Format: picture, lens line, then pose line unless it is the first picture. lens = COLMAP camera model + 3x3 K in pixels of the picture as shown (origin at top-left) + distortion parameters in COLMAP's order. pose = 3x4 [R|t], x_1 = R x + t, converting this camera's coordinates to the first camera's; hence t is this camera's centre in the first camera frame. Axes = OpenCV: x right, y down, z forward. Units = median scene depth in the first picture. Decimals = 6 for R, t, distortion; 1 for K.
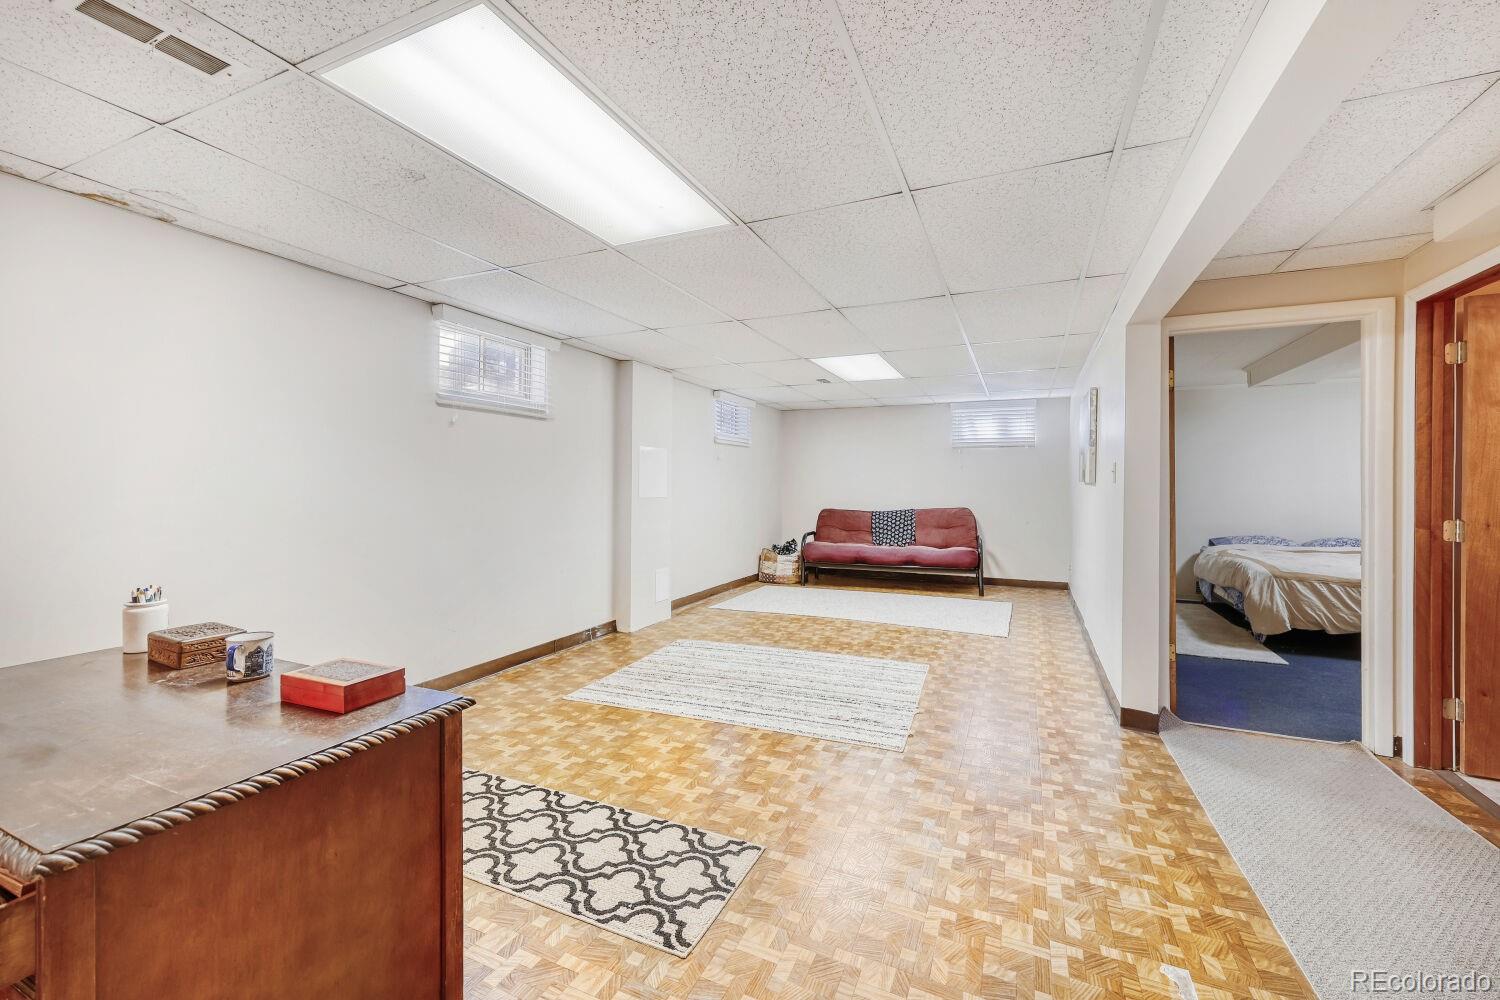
lens RADIAL K [[606.7, 0, 741.0], [0, 606.7, 493.1], [0, 0, 1]] dist [0.000991, 0.000142]
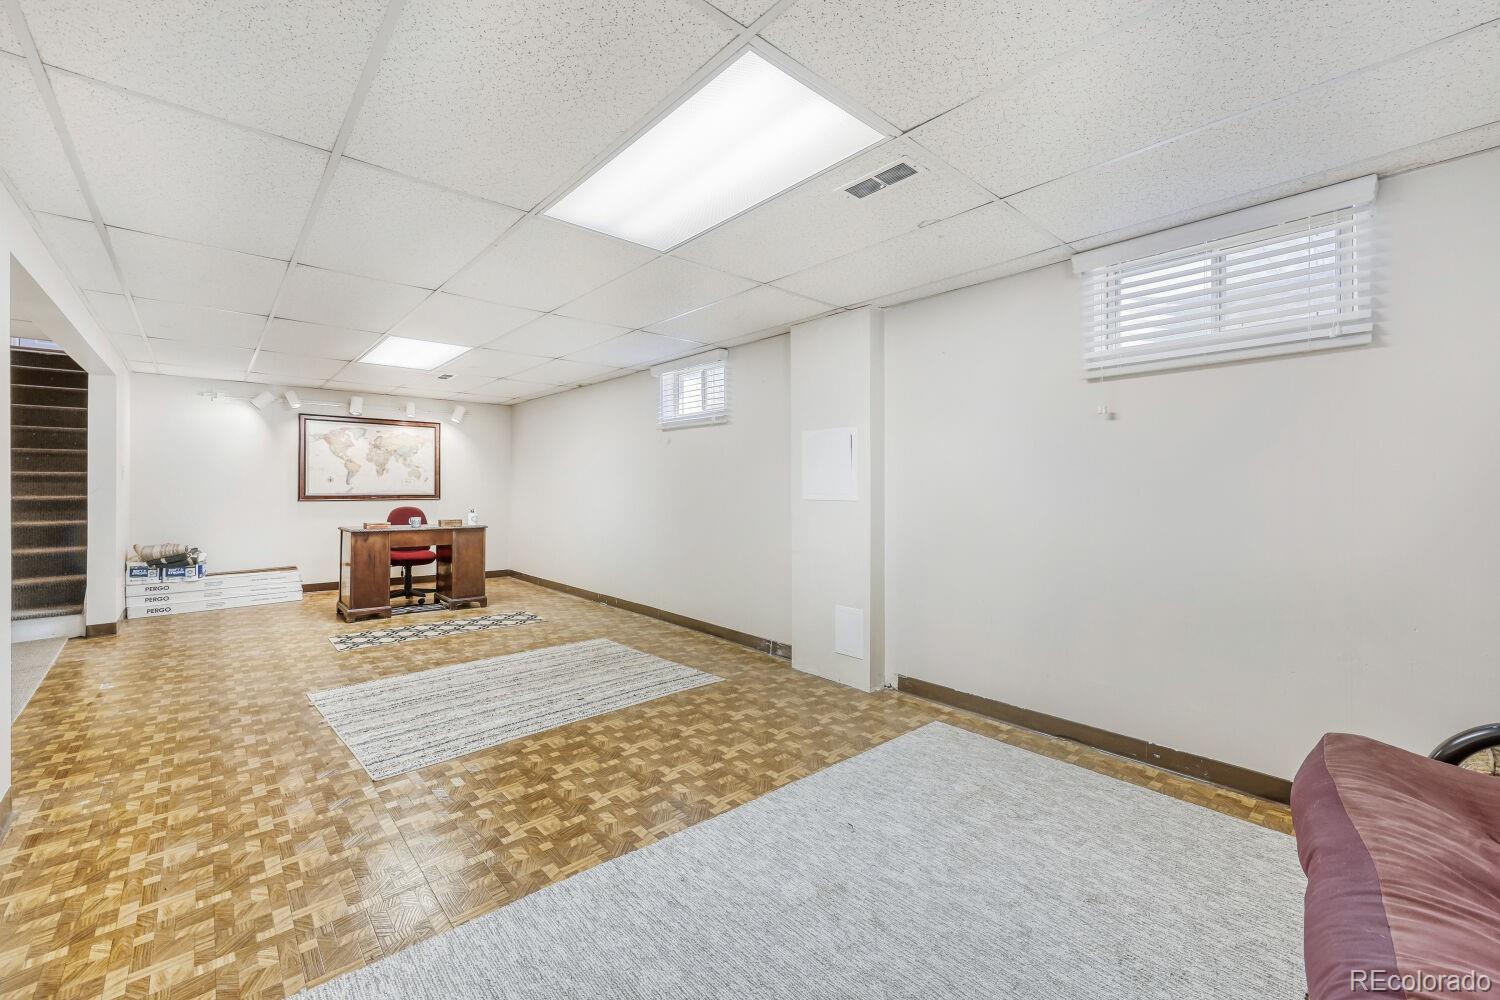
lens RADIAL K [[606.7, 0, 741.0], [0, 606.7, 493.1], [0, 0, 1]] dist [0.000991, 0.000142]
pose [[-0.402815, 0.006880, -0.915255, 0.726077], [-0.011070, 0.999862, 0.012388, -0.009570], [0.915214, 0.015122, -0.402684, 1.601089]]
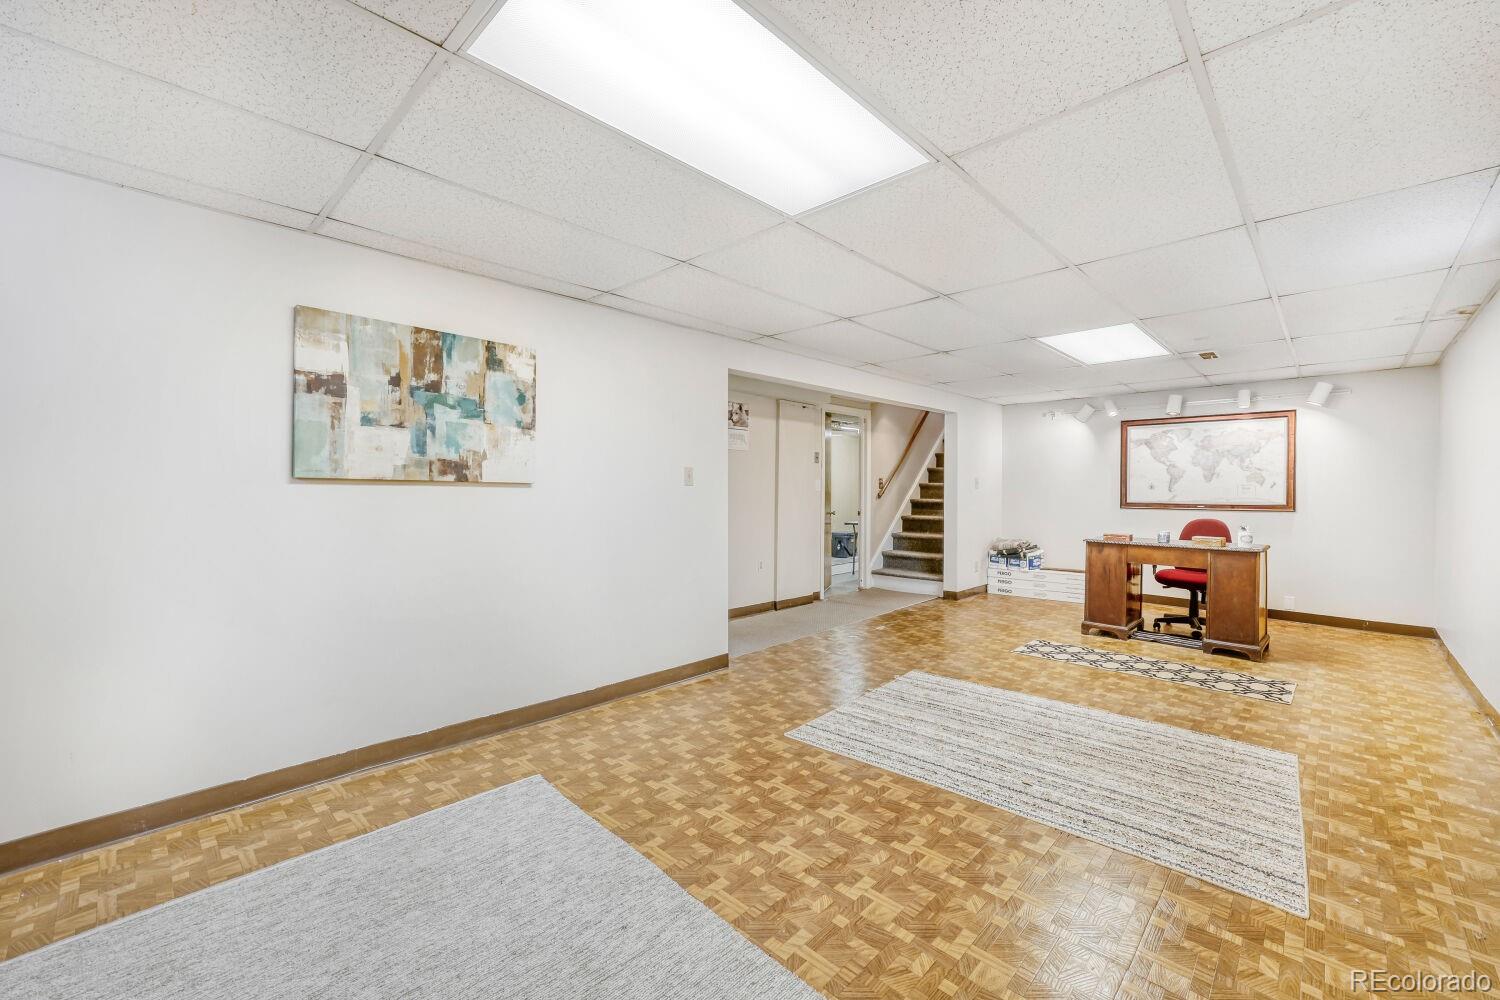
lens RADIAL K [[606.7, 0, 741.0], [0, 606.7, 493.1], [0, 0, 1]] dist [0.000991, 0.000142]
pose [[-0.943940, -0.007131, 0.330039, 0.122105], [-0.002091, 0.999876, 0.015624, -0.019172], [-0.330110, 0.014058, -0.943838, 1.744873]]
